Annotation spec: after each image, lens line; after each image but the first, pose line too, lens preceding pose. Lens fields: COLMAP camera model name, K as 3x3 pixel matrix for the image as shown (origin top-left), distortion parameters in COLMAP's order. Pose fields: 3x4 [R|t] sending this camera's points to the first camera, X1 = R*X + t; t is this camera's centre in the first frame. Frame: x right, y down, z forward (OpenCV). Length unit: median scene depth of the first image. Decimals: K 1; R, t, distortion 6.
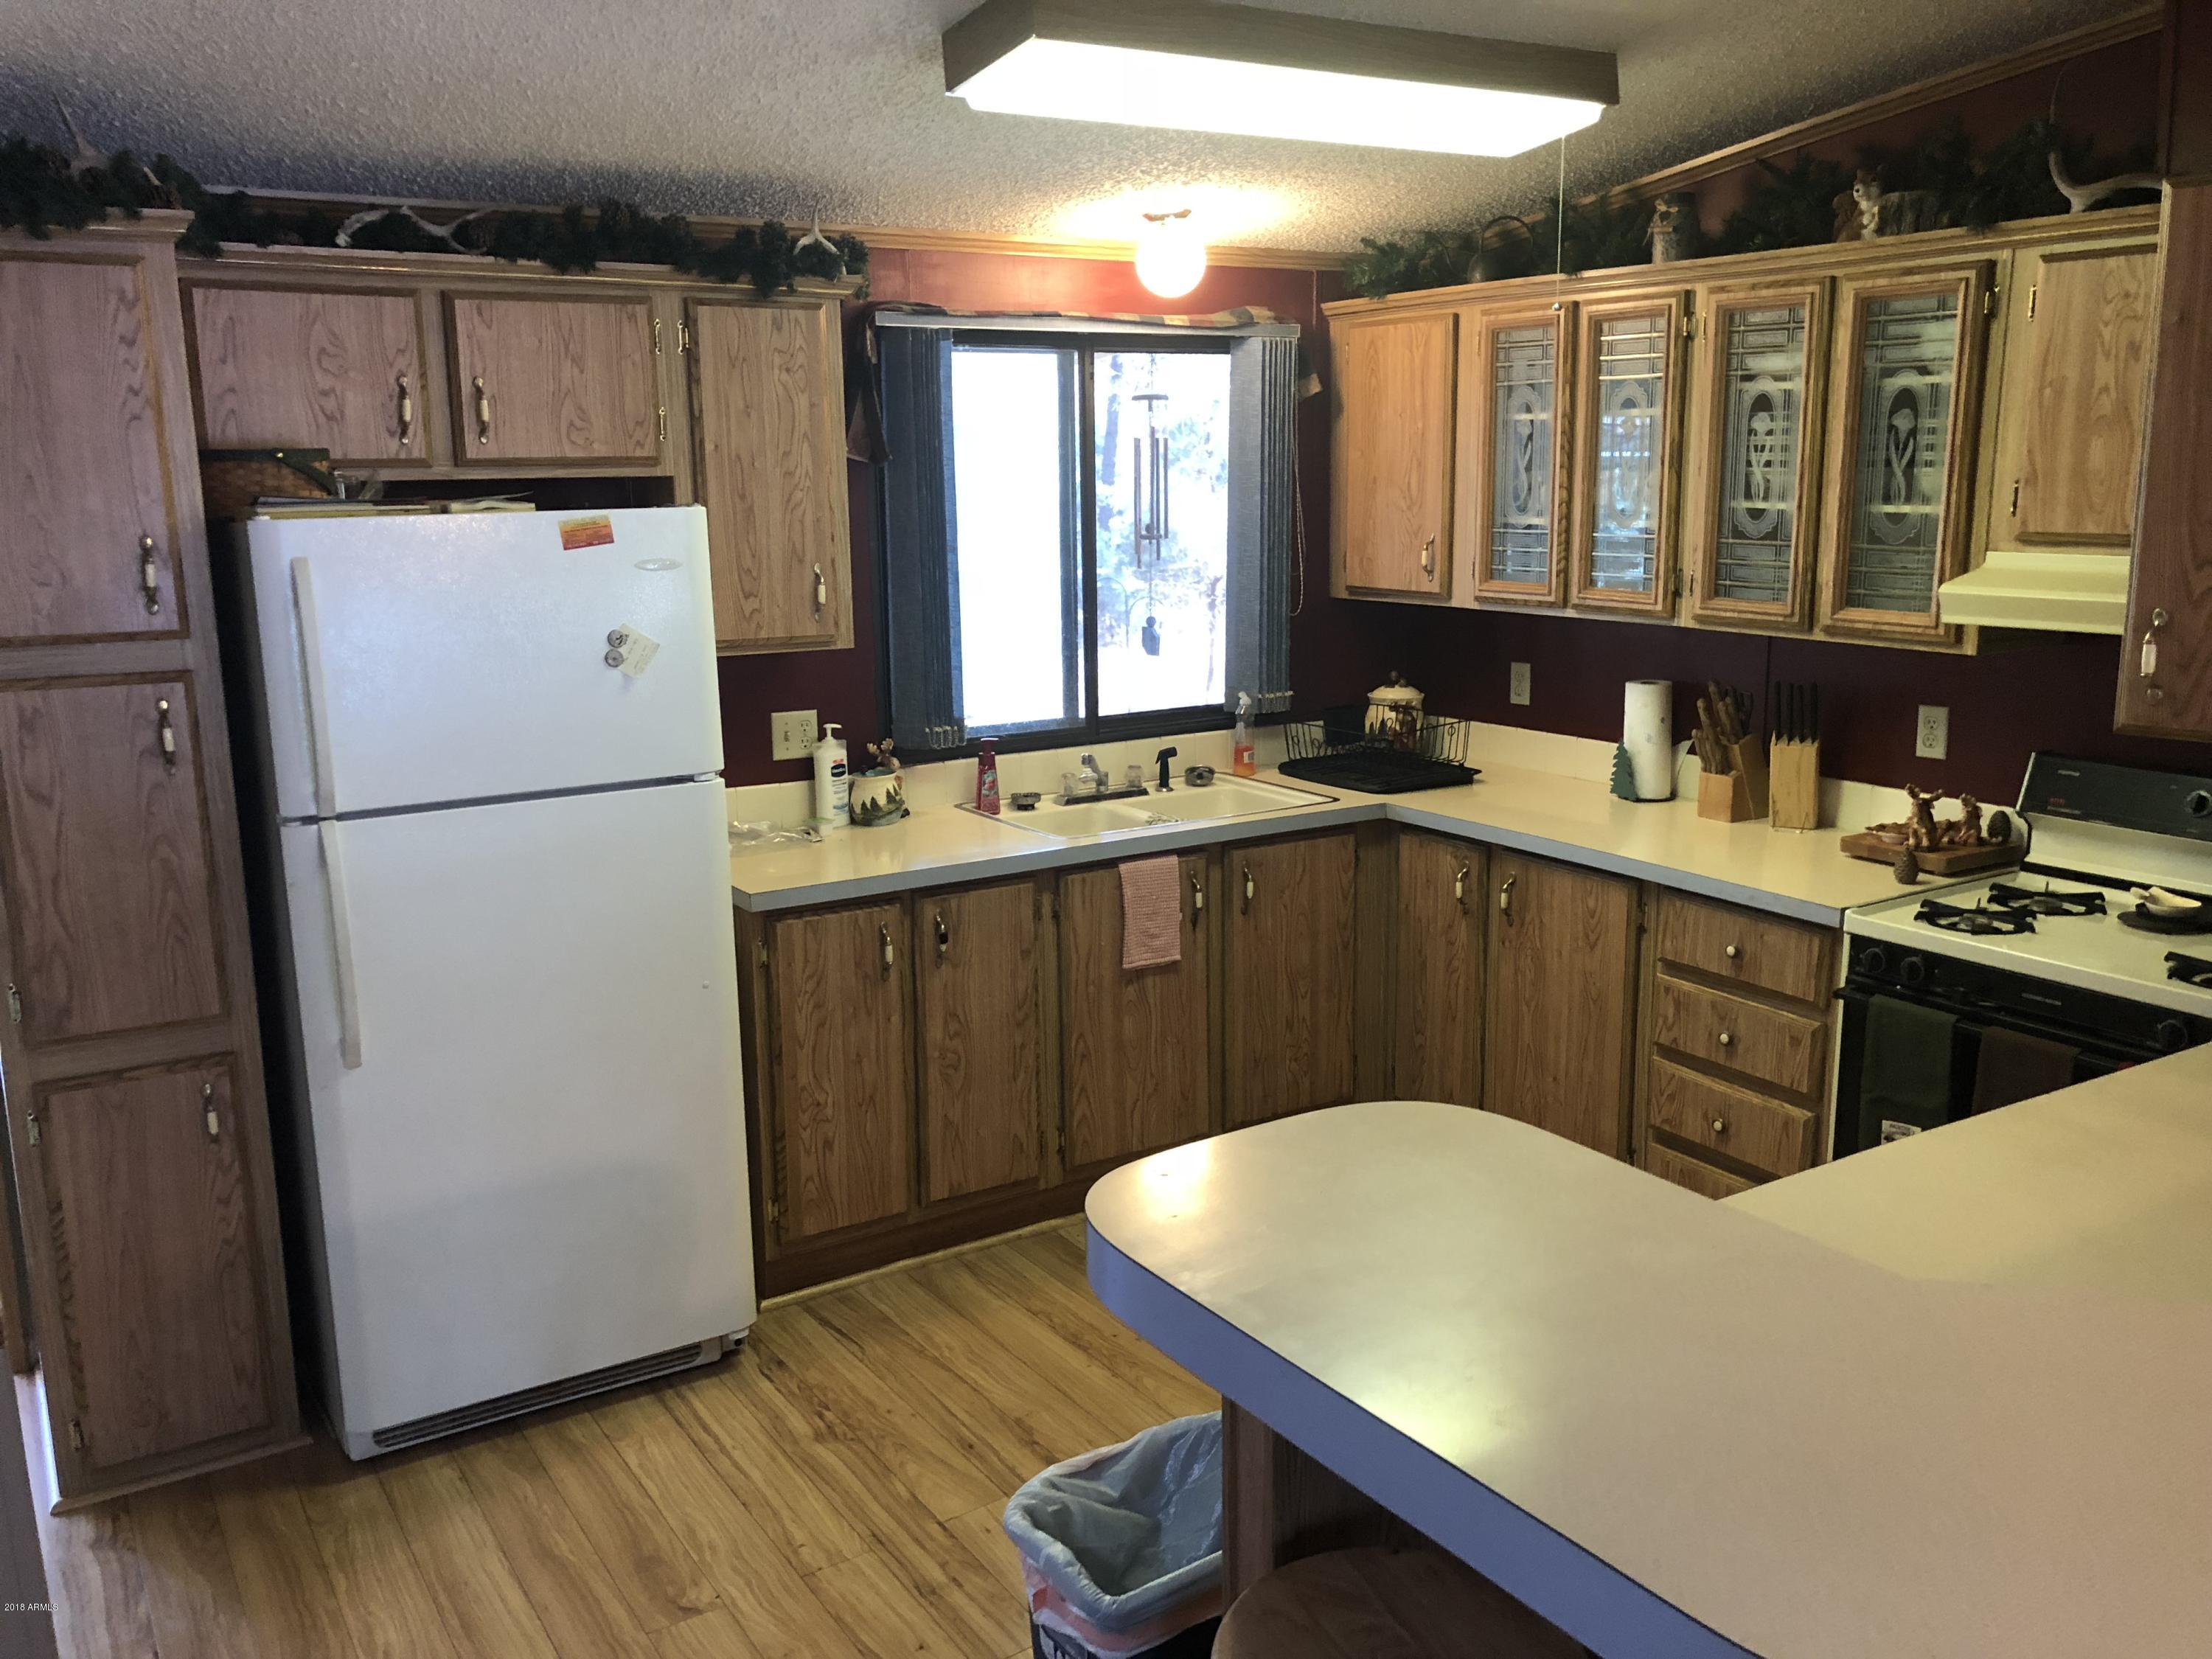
lens RADIAL K [[1809.8, 0, 1100.3], [0, 1809.8, 820.1], [0, 0, 1]] dist [0.006062, 0.005265]
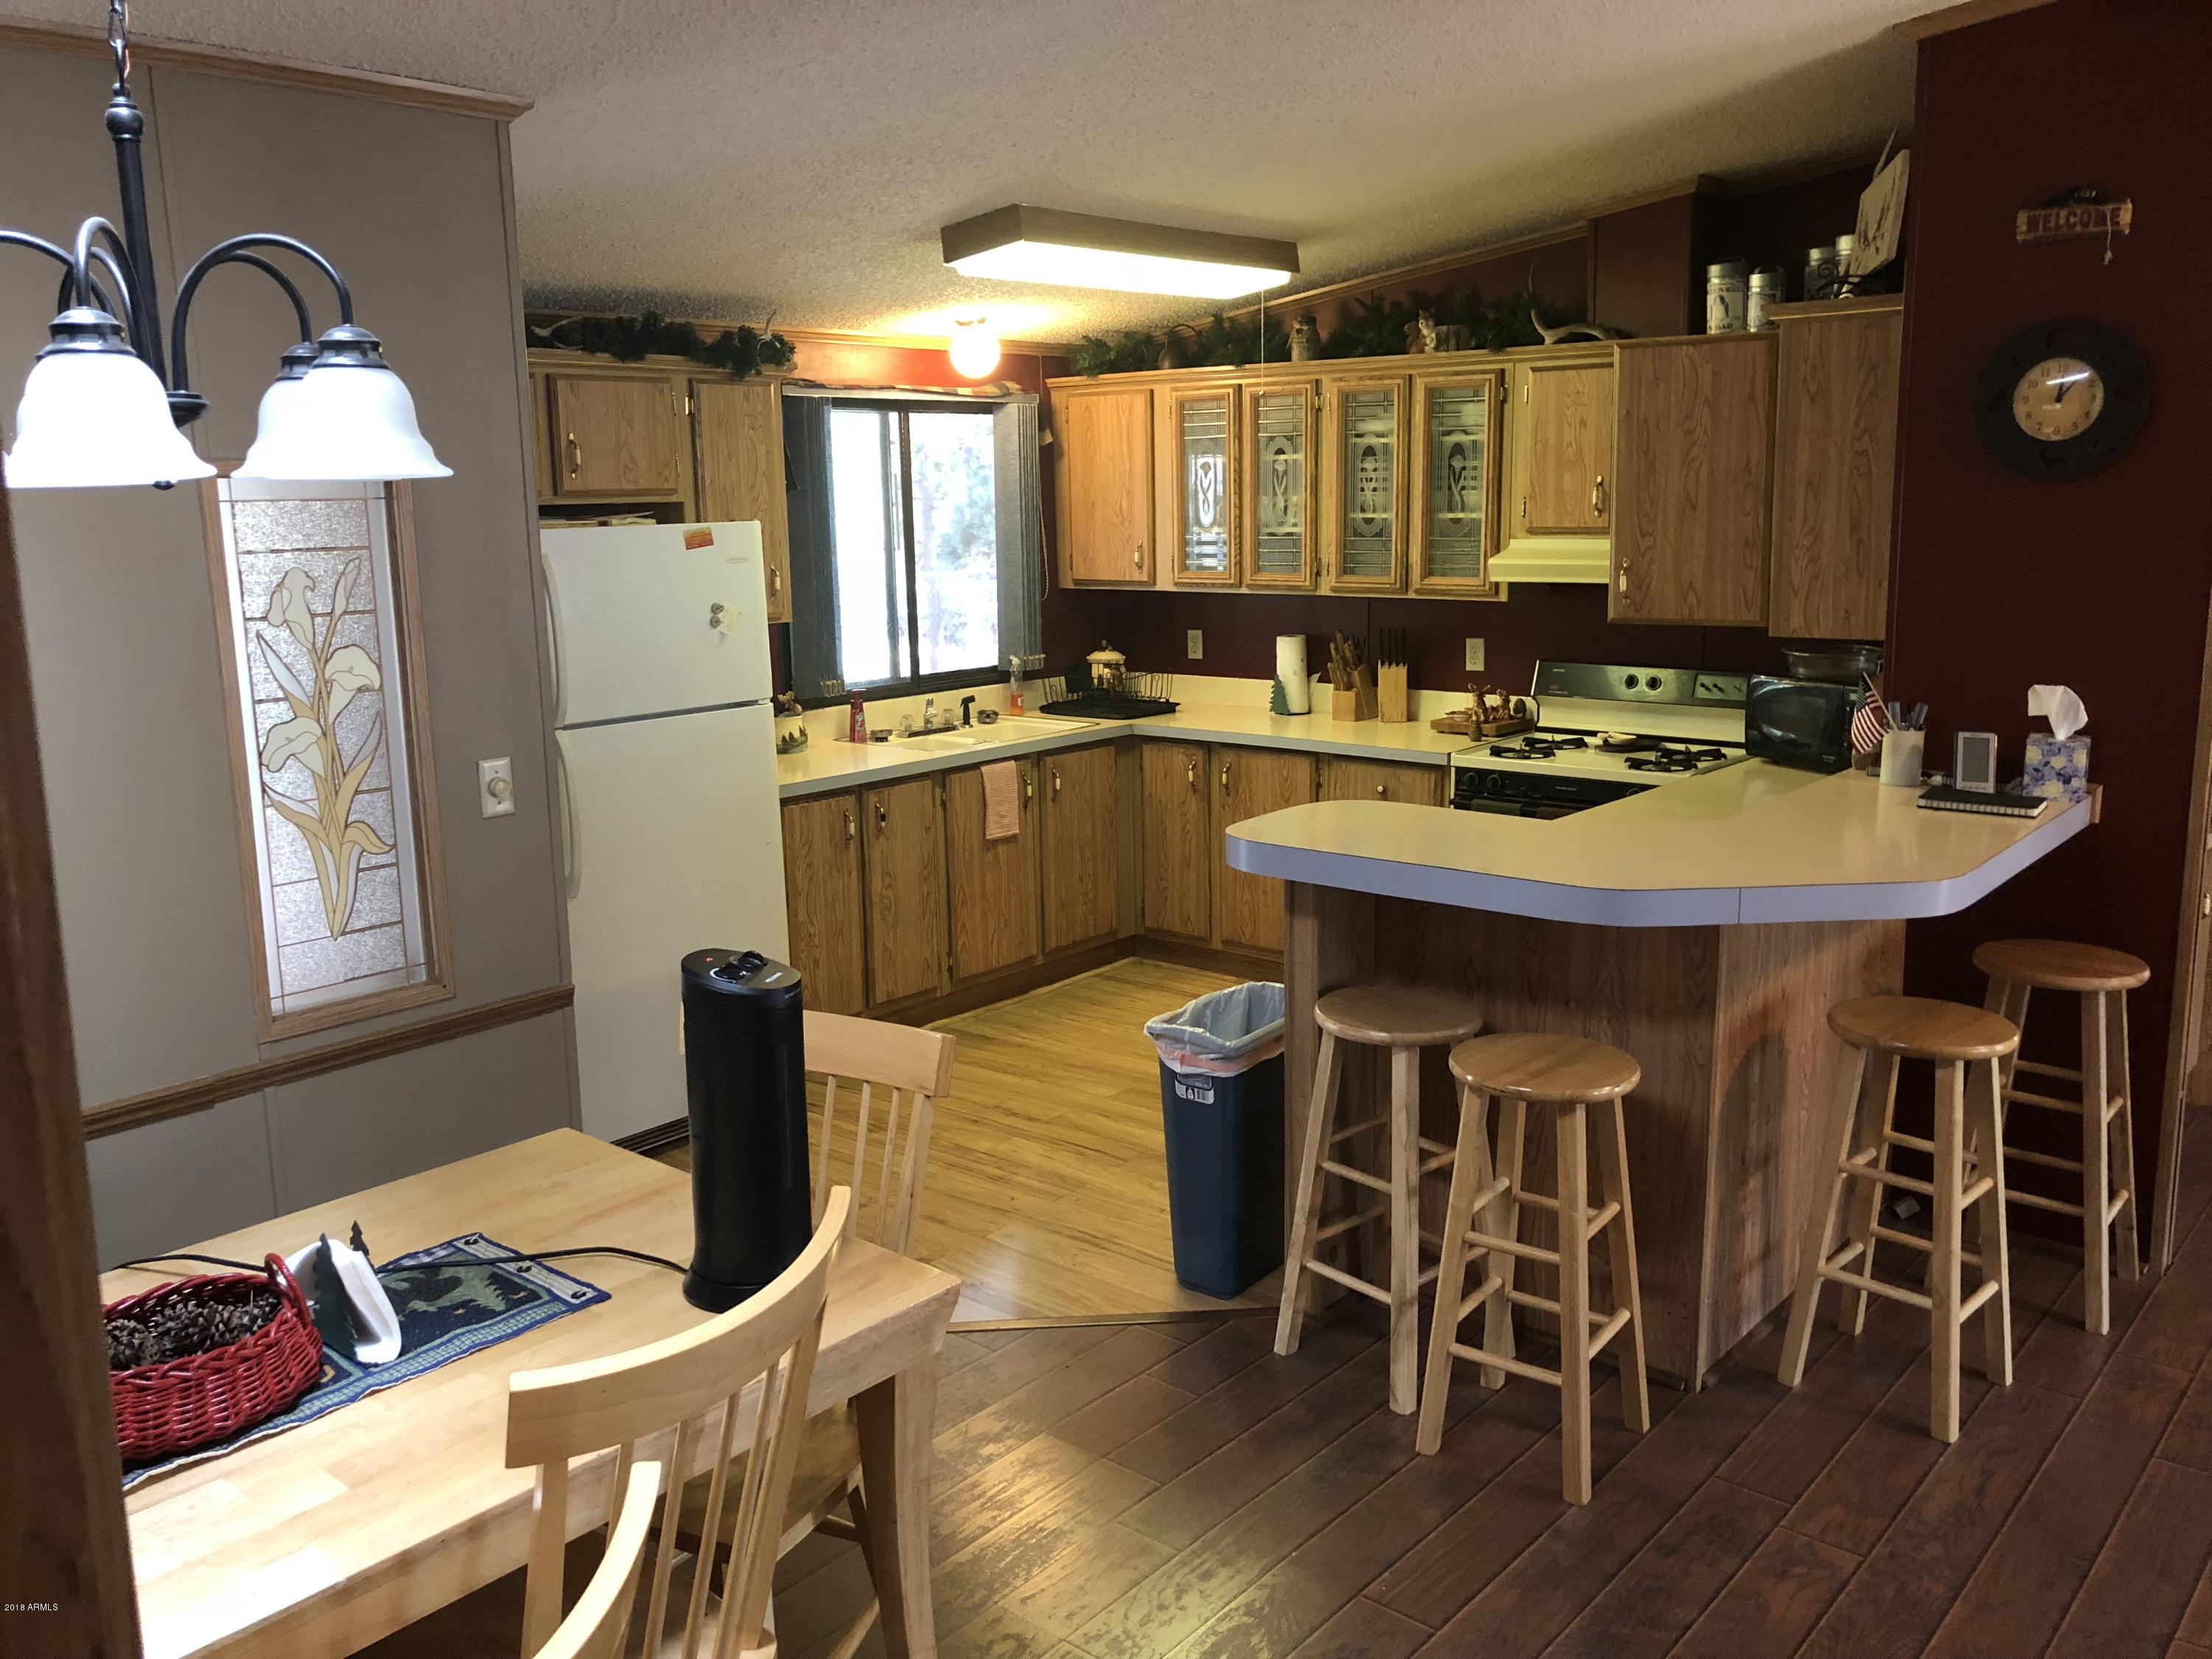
lens RADIAL K [[1814.1, 0, 1106.7], [0, 1814.1, 818.3], [0, 0, 1]] dist [0.054632, -0.072084]
pose [[0.951535, -0.060743, 0.301483, -0.350789], [0.066977, 0.997701, -0.010376, 0.091851], [-0.300160, 0.030066, 0.953415, -0.441697]]
